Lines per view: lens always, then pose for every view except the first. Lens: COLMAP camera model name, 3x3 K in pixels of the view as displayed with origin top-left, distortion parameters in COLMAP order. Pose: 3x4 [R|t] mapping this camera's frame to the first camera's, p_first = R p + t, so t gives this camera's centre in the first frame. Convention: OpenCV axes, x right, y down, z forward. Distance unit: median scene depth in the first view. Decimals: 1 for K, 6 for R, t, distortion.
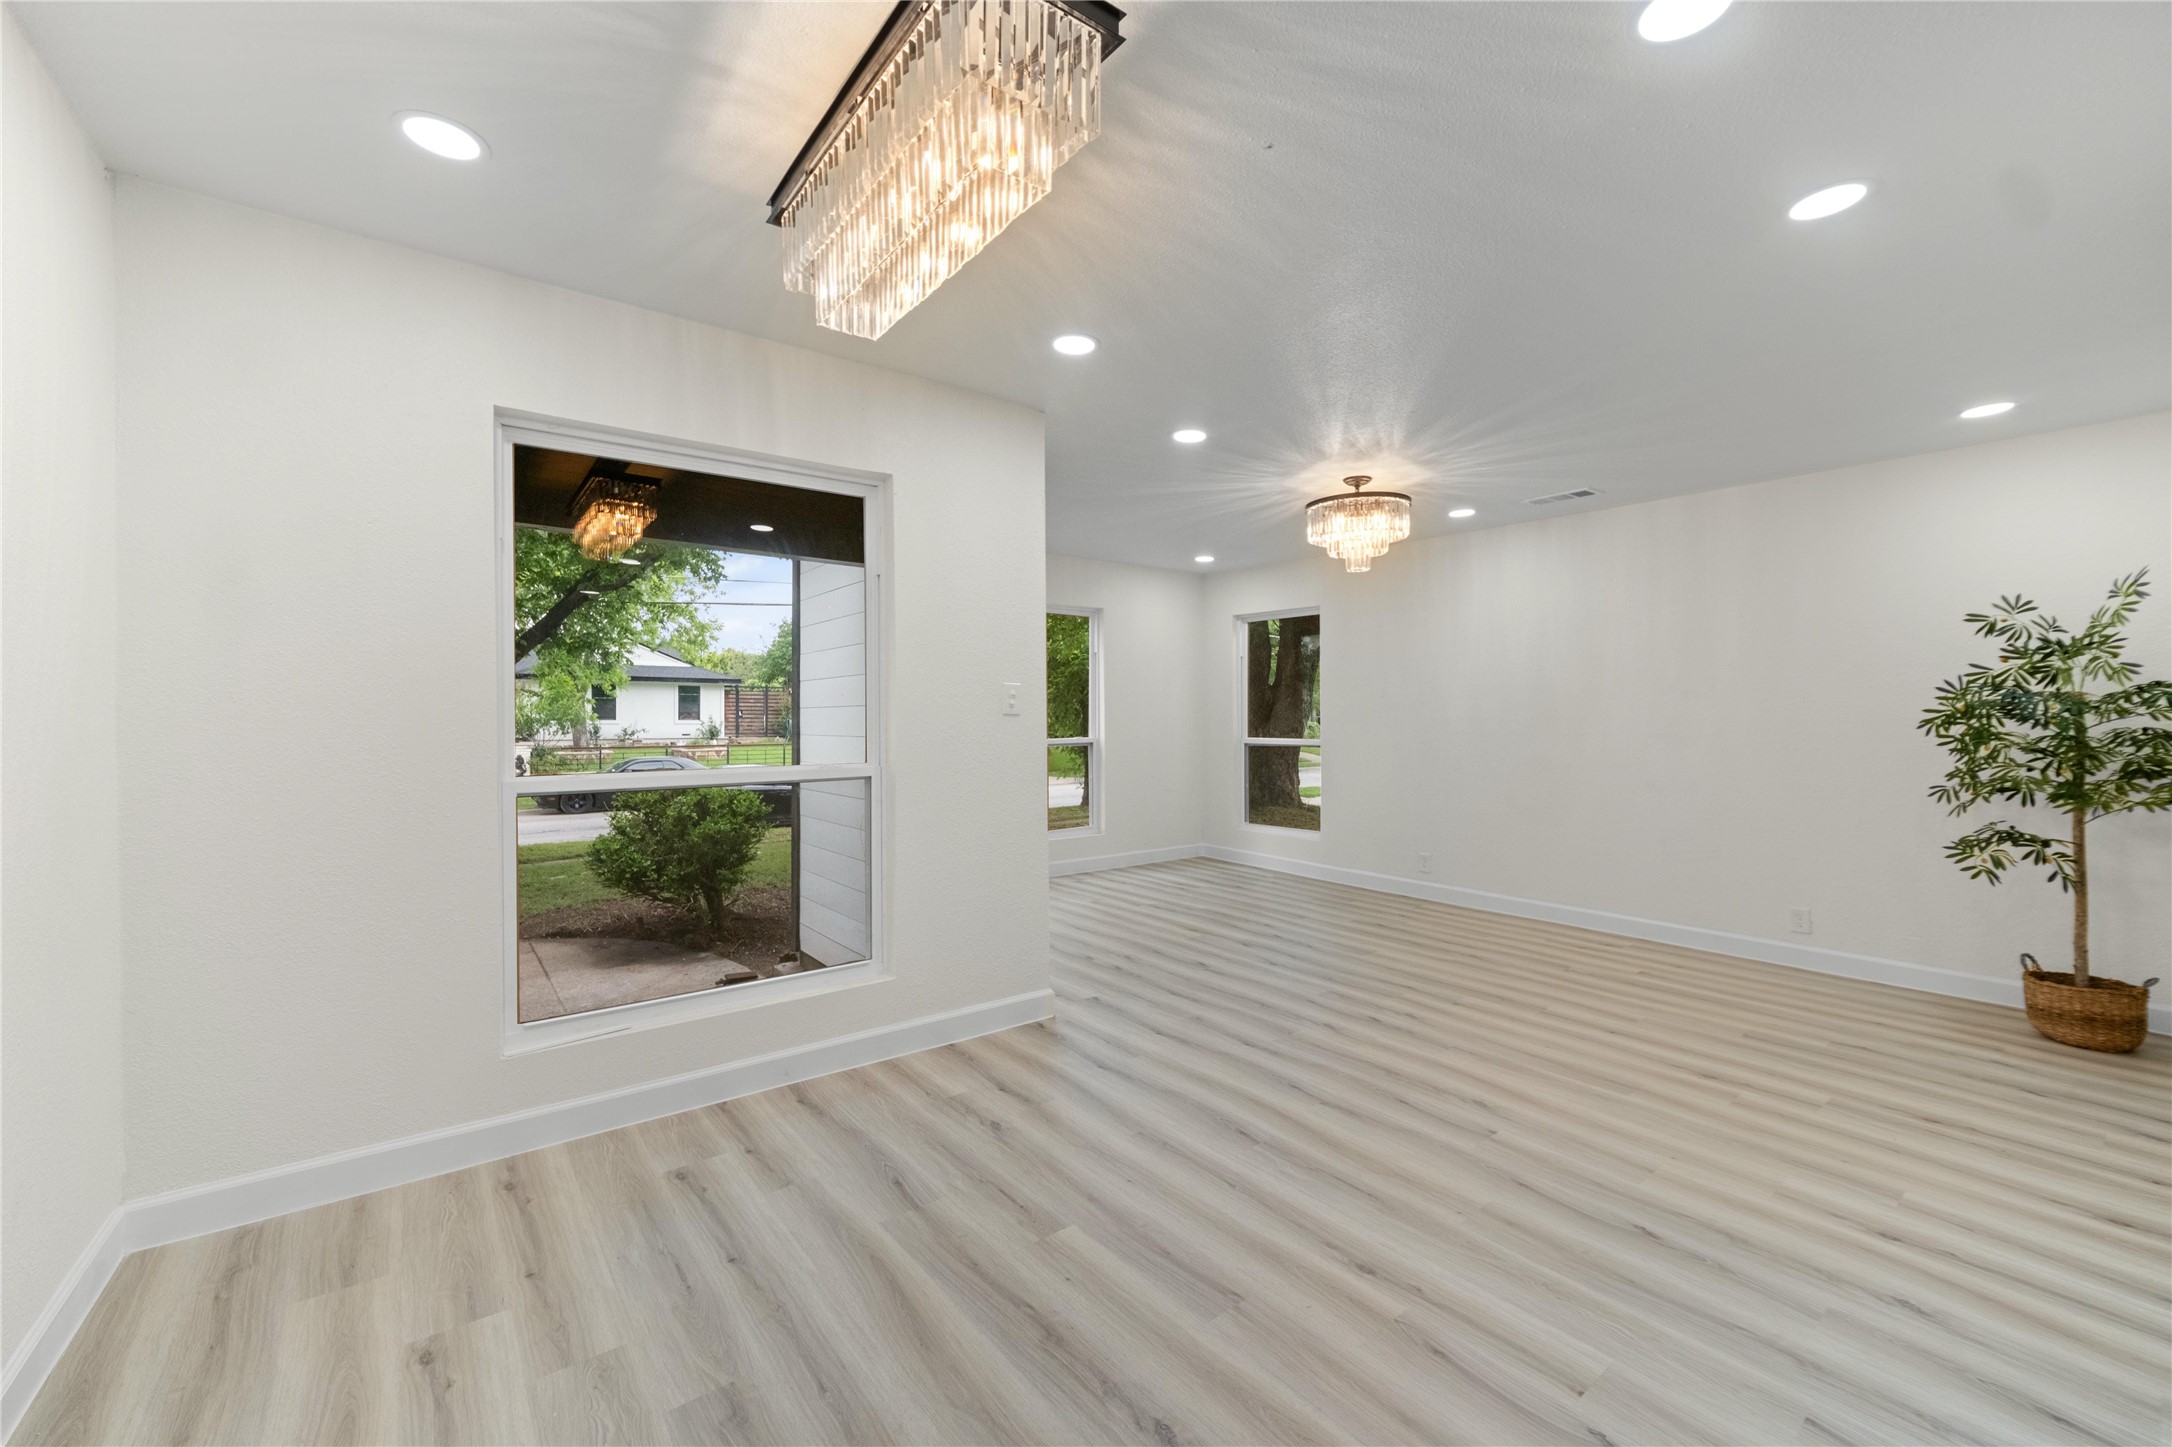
lens RADIAL K [[866.5, 0, 1077.2], [0, 866.5, 715.2], [0, 0, 1]] dist [-0.003611, -0.000671]
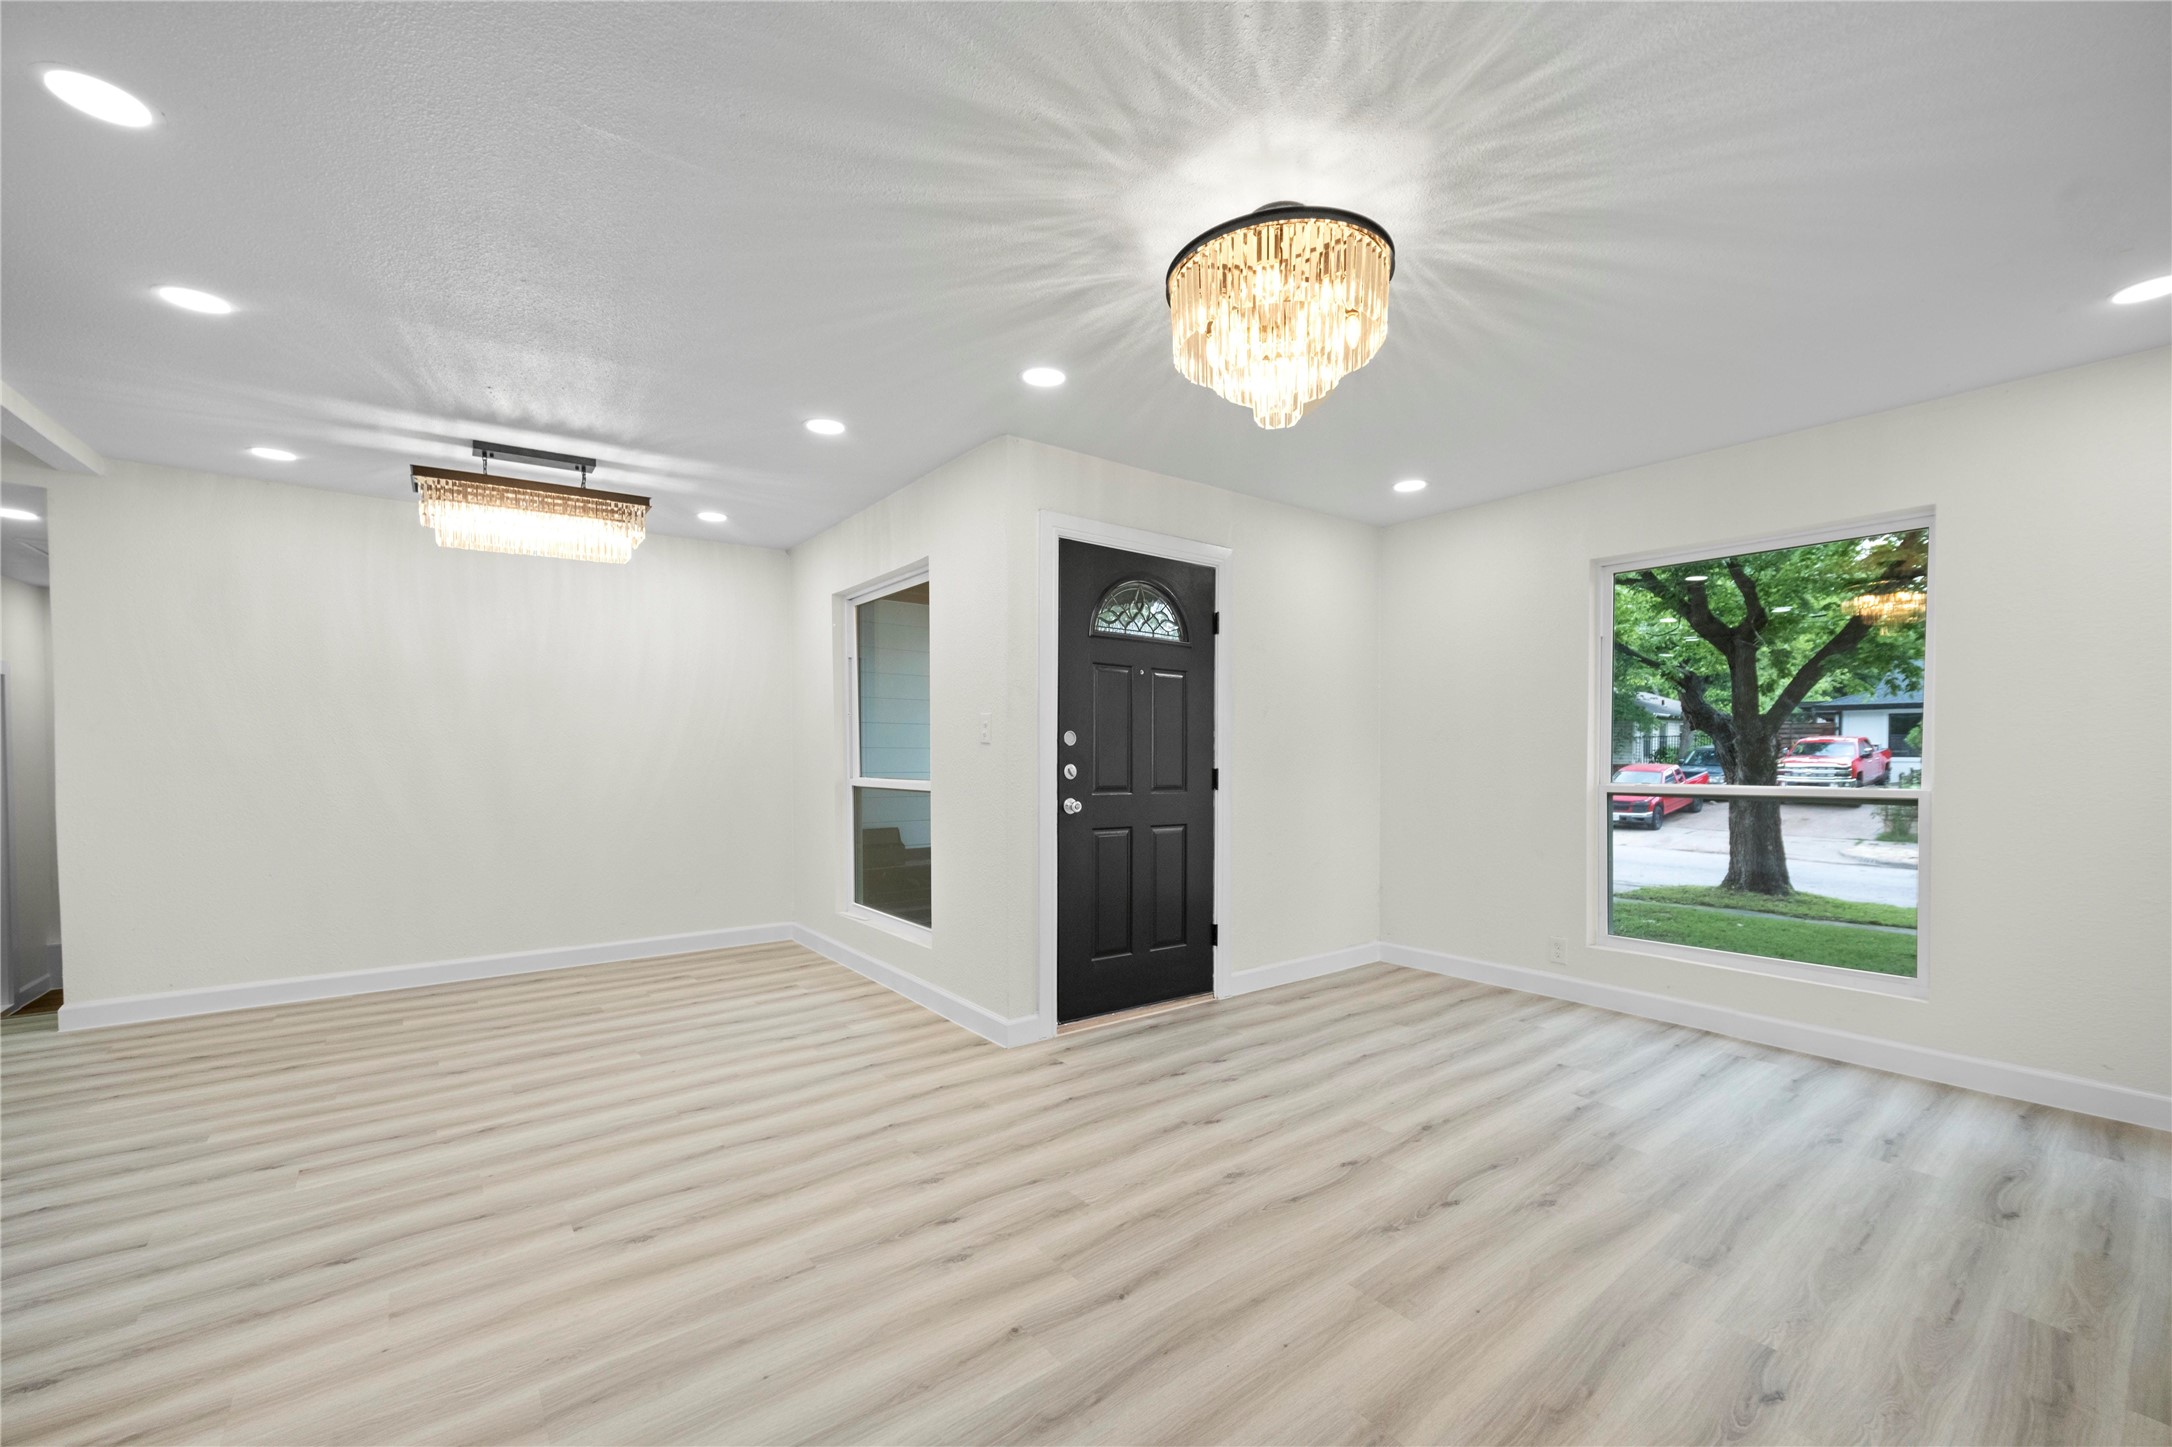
lens RADIAL K [[866.5, 0, 1070.4], [0, 866.5, 740.6], [0, 0, 1]] dist [-0.003611, -0.000671]
pose [[-0.007668, -0.015424, -0.999852, 1.160066], [0.003437, 0.999875, -0.015451, 0.015263], [0.999965, -0.003555, -0.007614, 1.300020]]
